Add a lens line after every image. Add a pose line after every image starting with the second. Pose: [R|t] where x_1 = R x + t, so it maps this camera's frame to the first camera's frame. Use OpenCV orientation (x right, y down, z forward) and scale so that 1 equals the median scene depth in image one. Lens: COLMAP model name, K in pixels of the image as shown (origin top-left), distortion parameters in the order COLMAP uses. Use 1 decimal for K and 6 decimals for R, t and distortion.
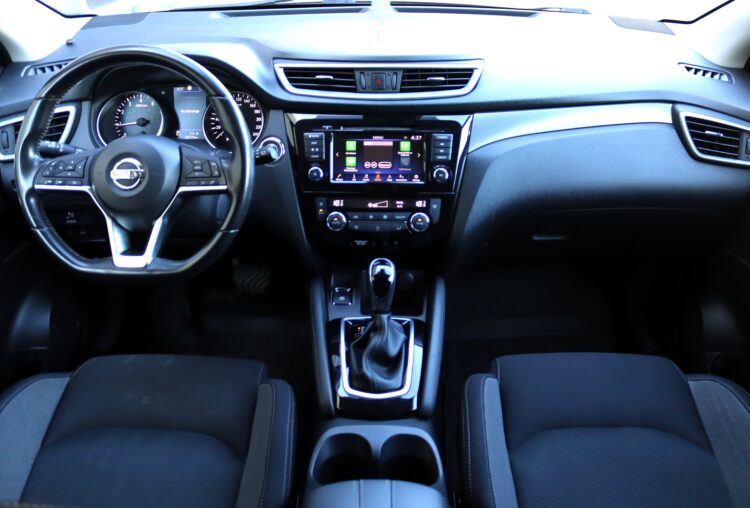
lens RADIAL K [[677.8, 0, 366.1], [0, 677.8, 256.0], [0, 0, 1]] dist [-0.092773, 0.000000]
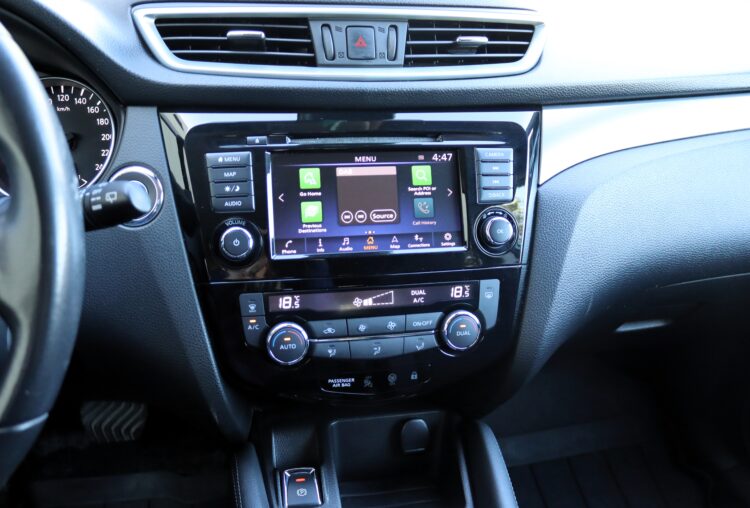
lens RADIAL K [[645.3, 0, 364.8], [0, 645.3, 254.0], [0, 0, 1]] dist [-0.108448, 0.072469]
pose [[0.979469, -0.054493, 0.194089, -0.074523], [0.069965, 0.994818, -0.073769, -0.075415], [-0.189063, 0.085834, 0.978206, 0.563161]]
